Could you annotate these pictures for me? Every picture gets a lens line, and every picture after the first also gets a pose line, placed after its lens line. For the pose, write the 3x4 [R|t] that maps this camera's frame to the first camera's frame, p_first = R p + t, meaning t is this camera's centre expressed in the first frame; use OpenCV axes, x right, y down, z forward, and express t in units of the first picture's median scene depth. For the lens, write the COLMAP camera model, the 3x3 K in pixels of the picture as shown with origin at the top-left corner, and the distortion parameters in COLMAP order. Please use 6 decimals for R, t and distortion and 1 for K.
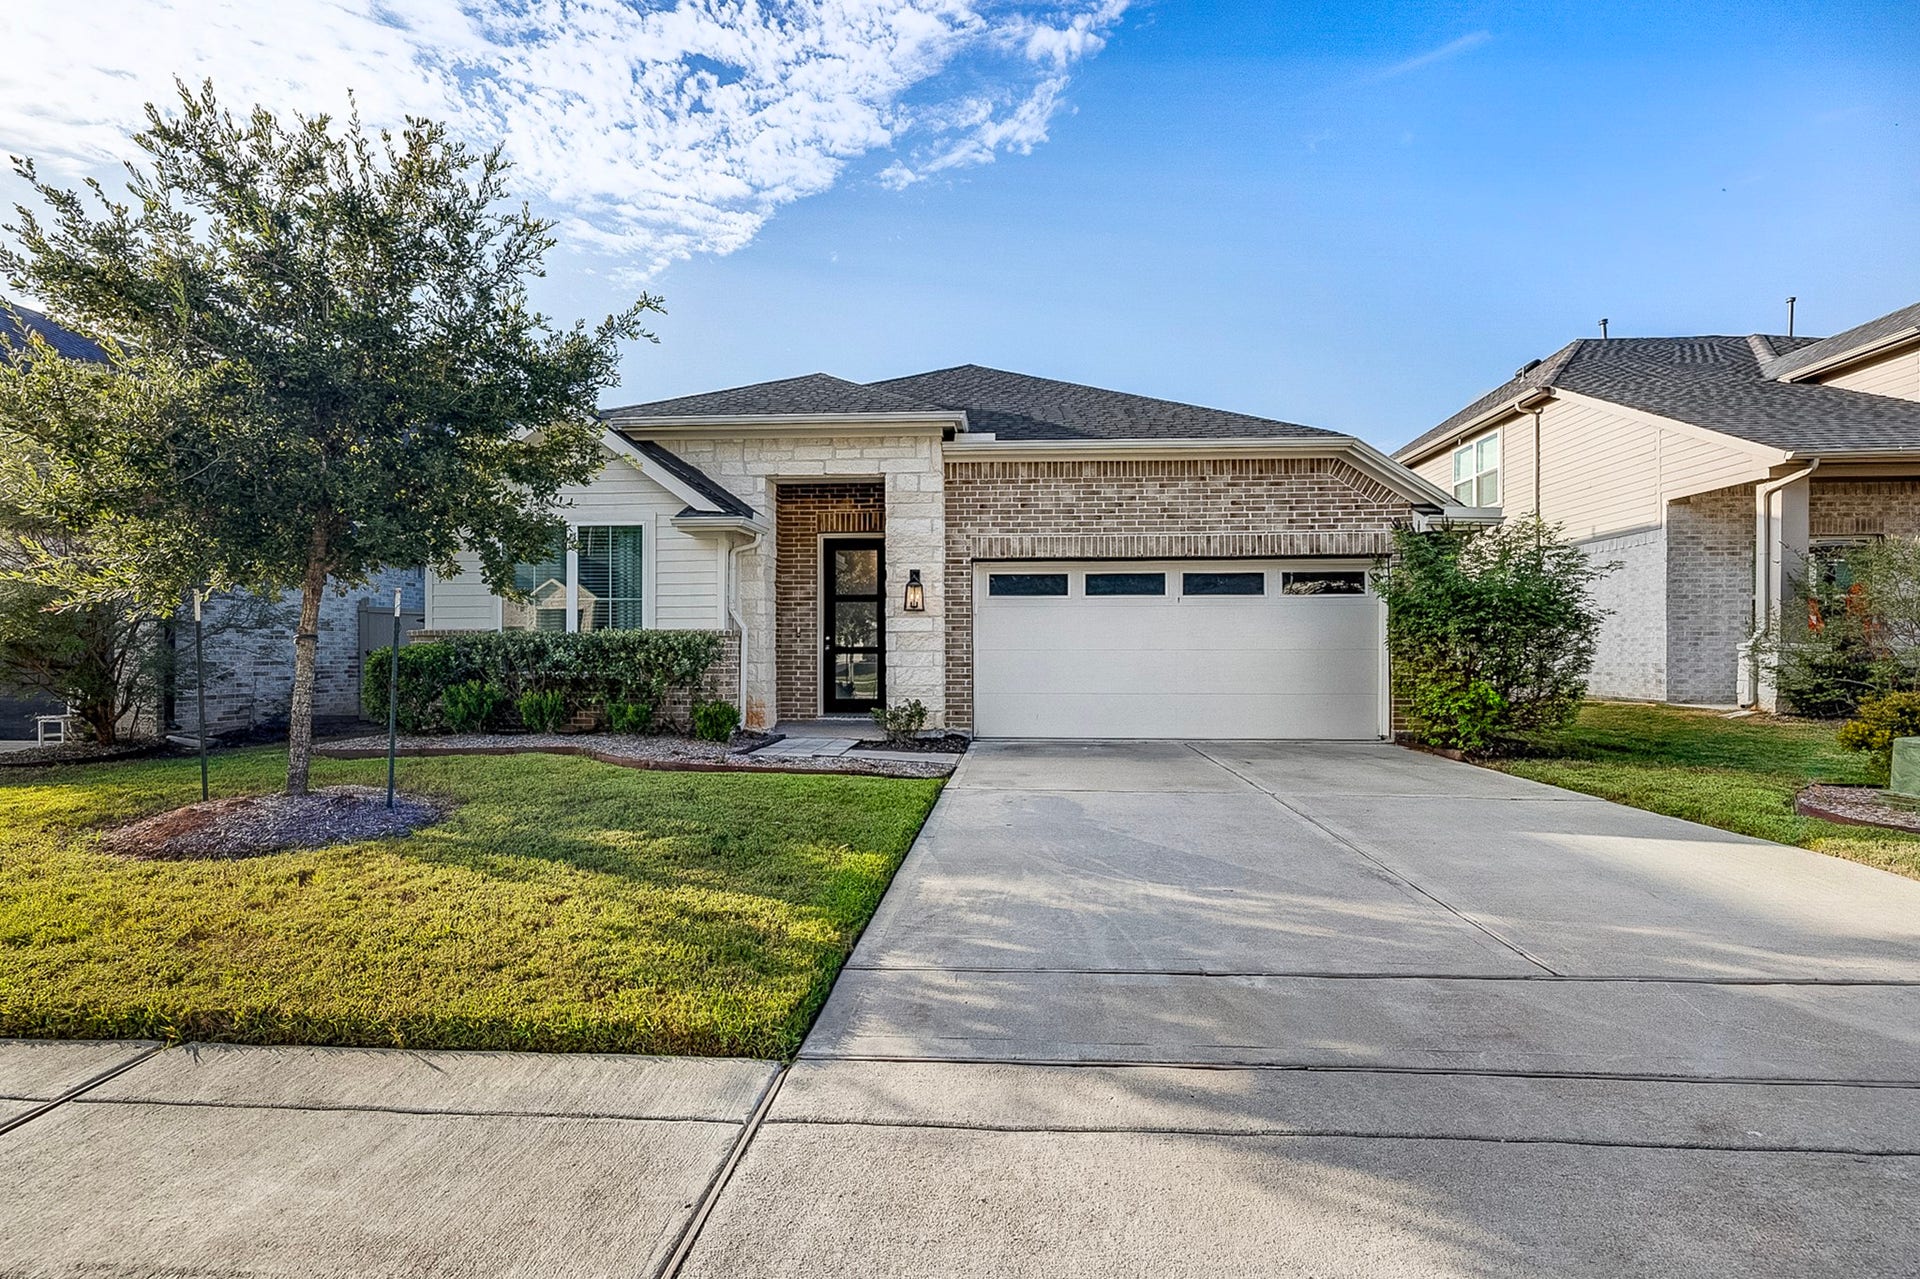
lens RADIAL K [[828.2, 0, 967.7], [0, 828.2, 645.4], [0, 0, 1]] dist [0.000621, 0.000012]
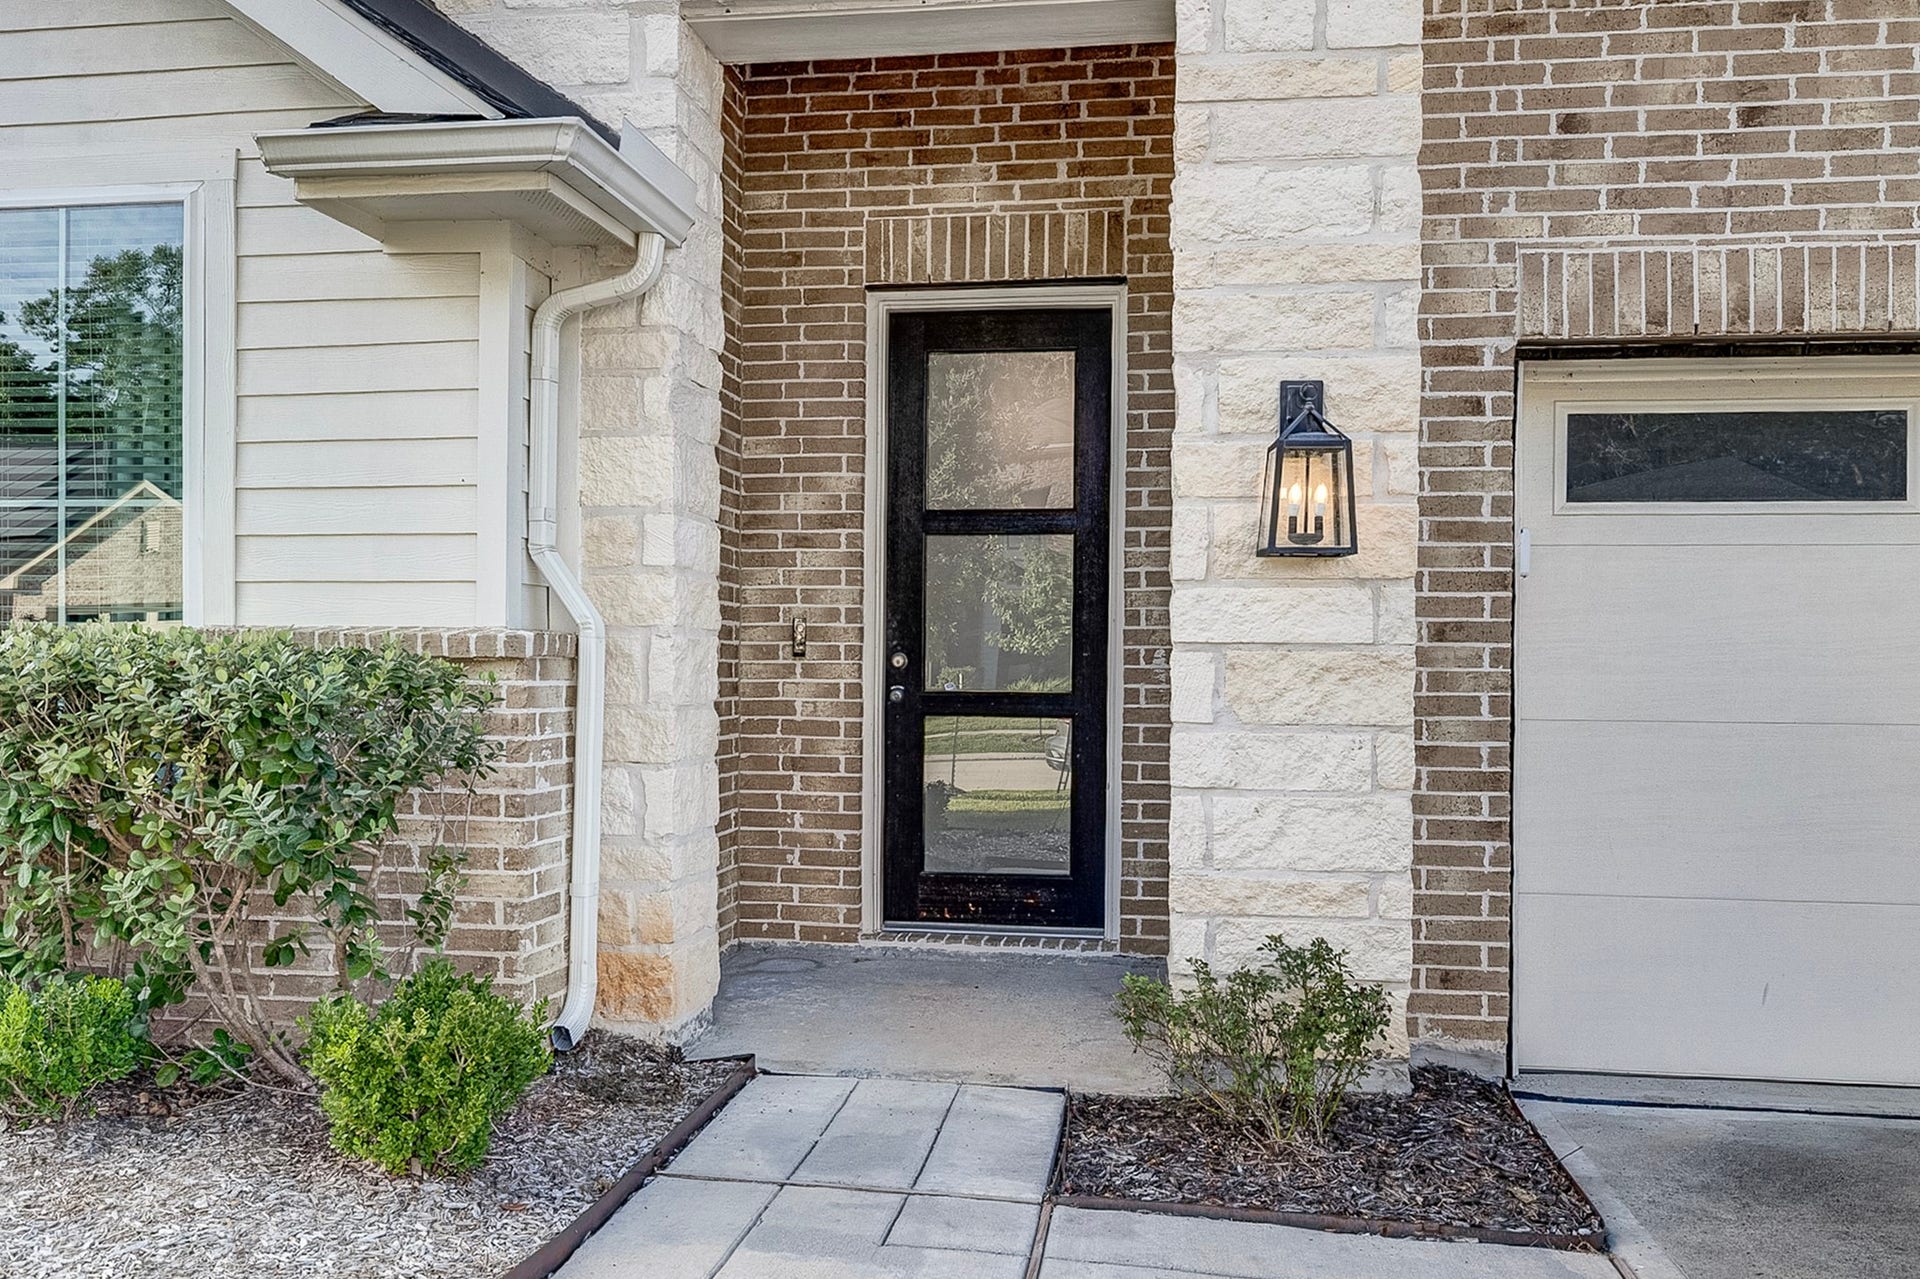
lens RADIAL K [[1552.5, 0, 960.0], [0, 1552.5, 639.5], [0, 0, 1]] dist [0.006833, 0.001746]
pose [[0.997066, 0.007140, -0.076212, -0.123166], [-0.007768, 0.999938, -0.007952, -0.013533], [0.076150, 0.008520, 0.997060, 0.538871]]
